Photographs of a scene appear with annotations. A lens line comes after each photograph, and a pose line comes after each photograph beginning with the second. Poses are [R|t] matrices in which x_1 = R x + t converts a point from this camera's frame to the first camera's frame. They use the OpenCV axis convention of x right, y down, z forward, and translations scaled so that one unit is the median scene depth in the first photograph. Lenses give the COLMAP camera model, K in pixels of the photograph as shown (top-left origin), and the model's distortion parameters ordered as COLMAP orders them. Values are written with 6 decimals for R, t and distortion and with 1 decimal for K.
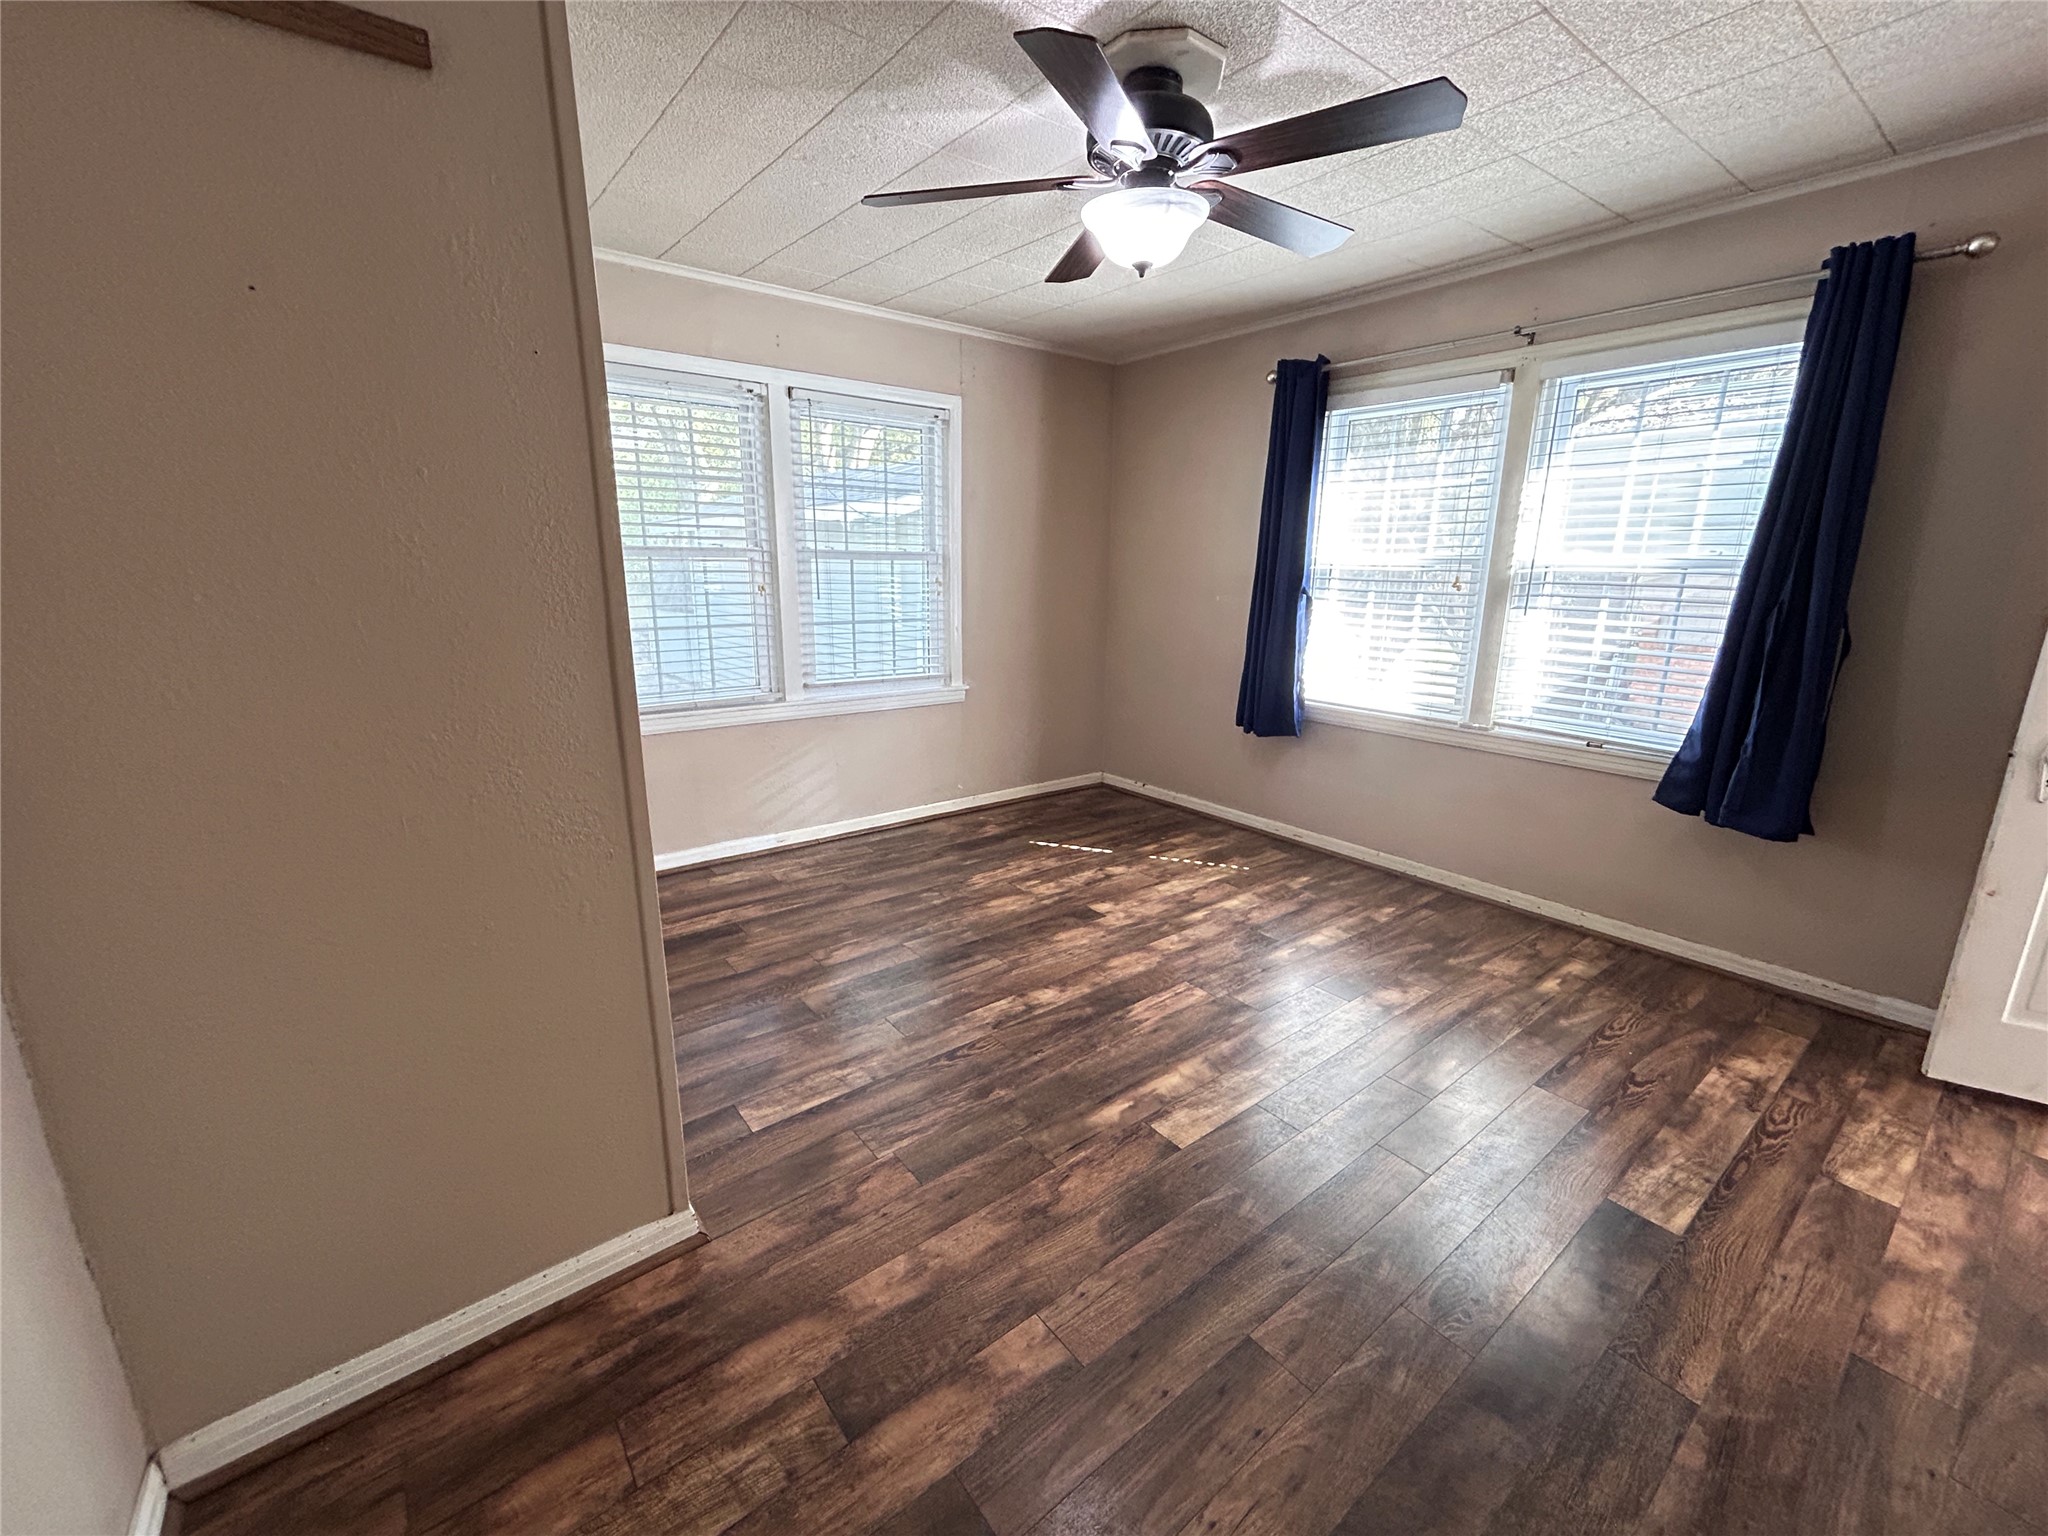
lens RADIAL K [[838.1, 0, 1021.0], [0, 838.1, 762.8], [0, 0, 1]] dist [0.000979, 0.000326]
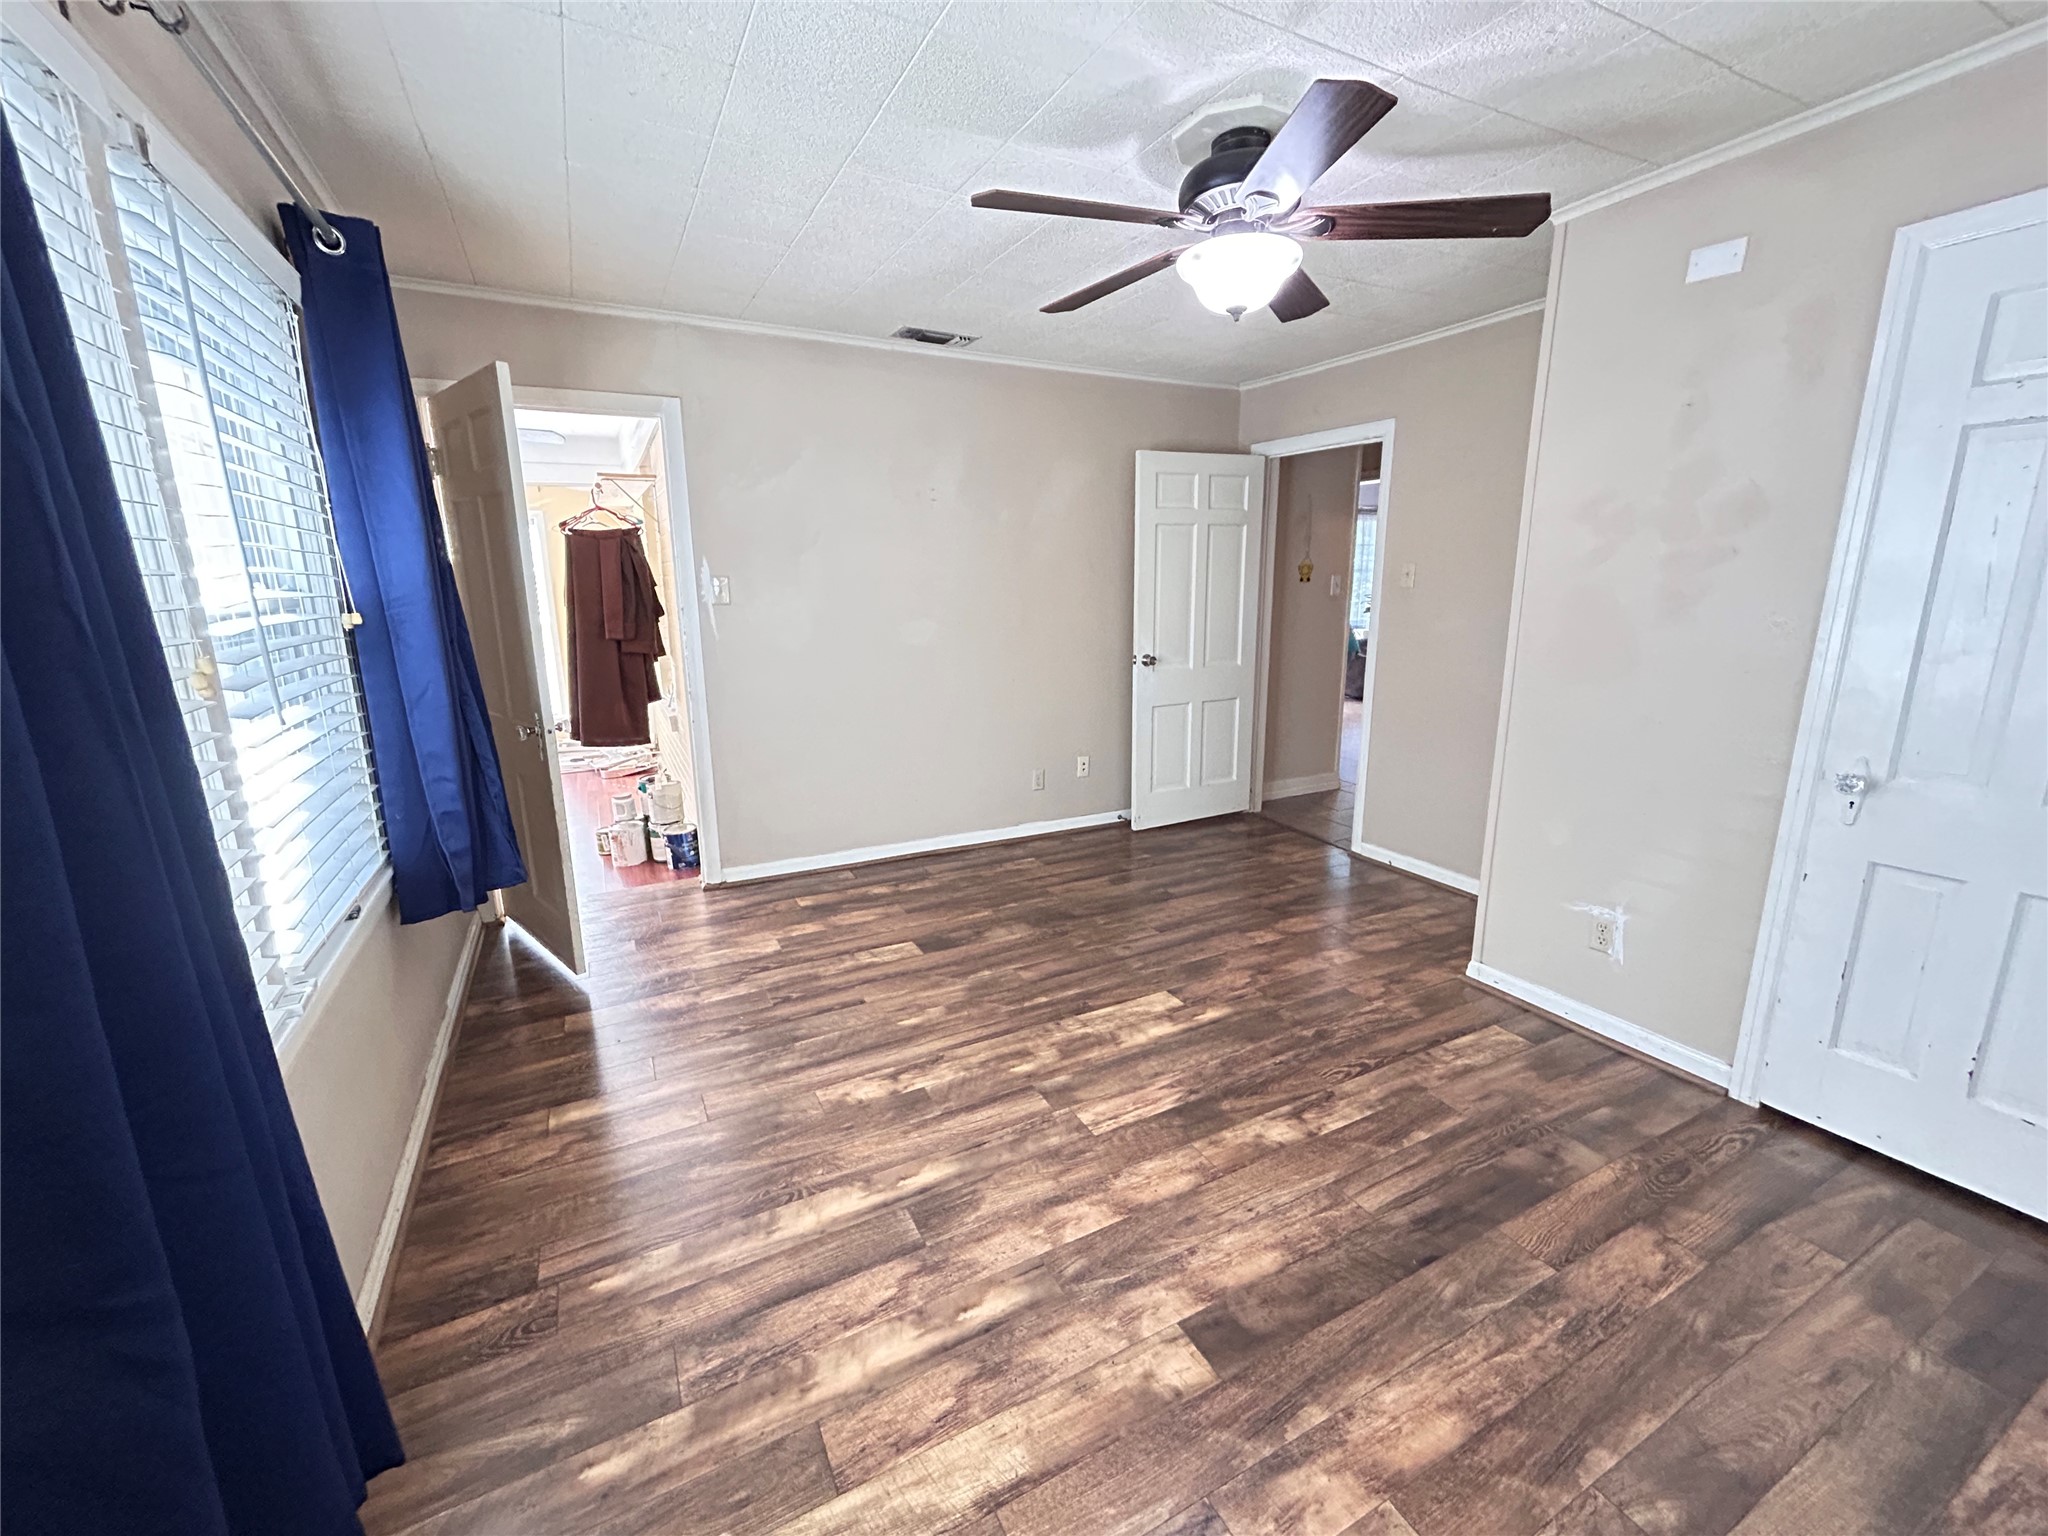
lens RADIAL K [[838.1, 0, 1021.0], [0, 838.1, 762.8], [0, 0, 1]] dist [0.000979, 0.000326]
pose [[-0.982973, -0.040894, 0.179139, 0.142827], [0.043451, 0.895537, 0.442860, -0.403407], [-0.178536, 0.443104, -0.878512, 1.576985]]
